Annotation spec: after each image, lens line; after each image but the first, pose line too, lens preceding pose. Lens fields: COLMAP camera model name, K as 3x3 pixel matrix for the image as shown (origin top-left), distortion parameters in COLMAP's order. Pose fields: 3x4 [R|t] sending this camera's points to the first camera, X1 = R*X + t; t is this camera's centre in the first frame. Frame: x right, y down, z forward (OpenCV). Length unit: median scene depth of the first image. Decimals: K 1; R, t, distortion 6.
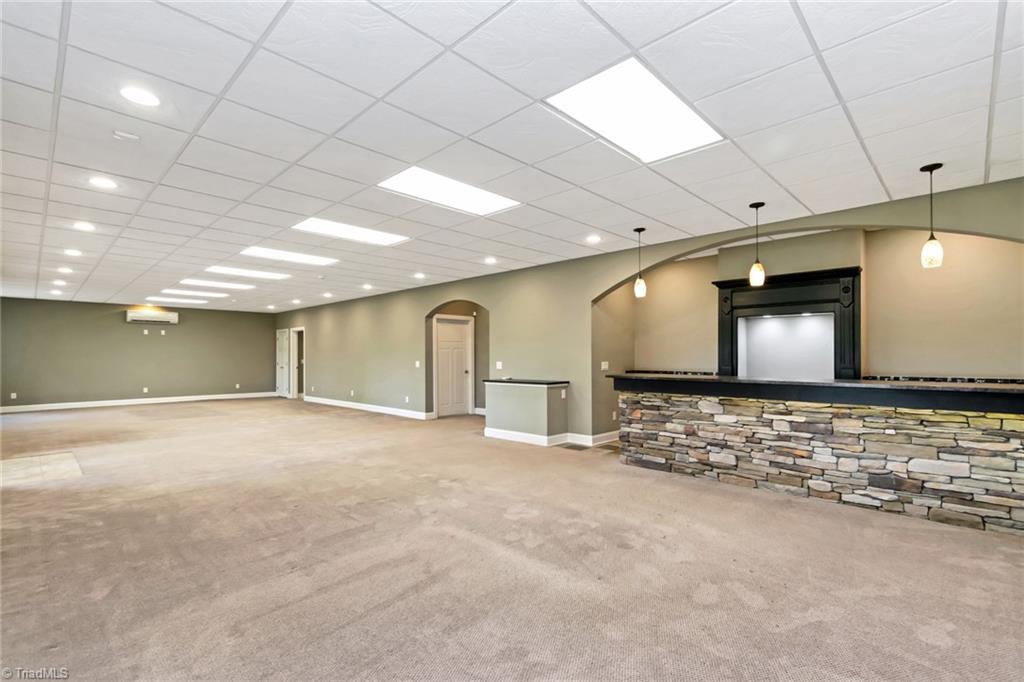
lens RADIAL K [[471.2, 0, 514.2], [0, 471.2, 347.7], [0, 0, 1]] dist [0.004654, -0.001863]
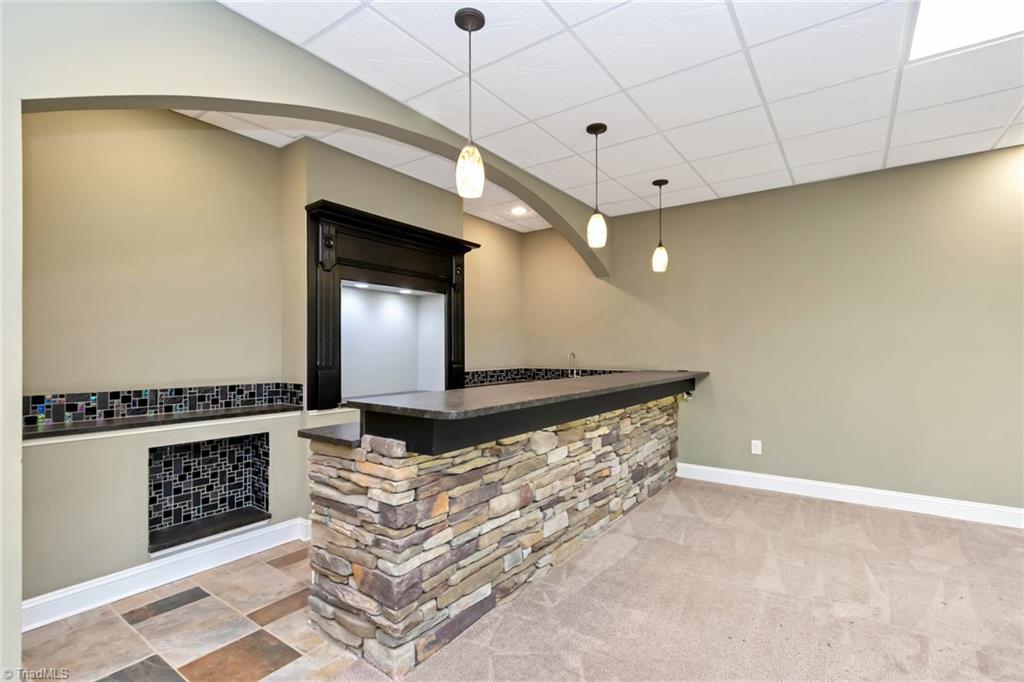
lens RADIAL K [[471.2, 0, 515.1], [0, 471.2, 347.0], [0, 0, 1]] dist [0.004654, -0.001863]
pose [[-0.162030, 0.003151, 0.986781, -0.128158], [-0.020811, 0.999762, -0.006610, 0.018214], [-0.986566, -0.021607, -0.161926, 1.112855]]
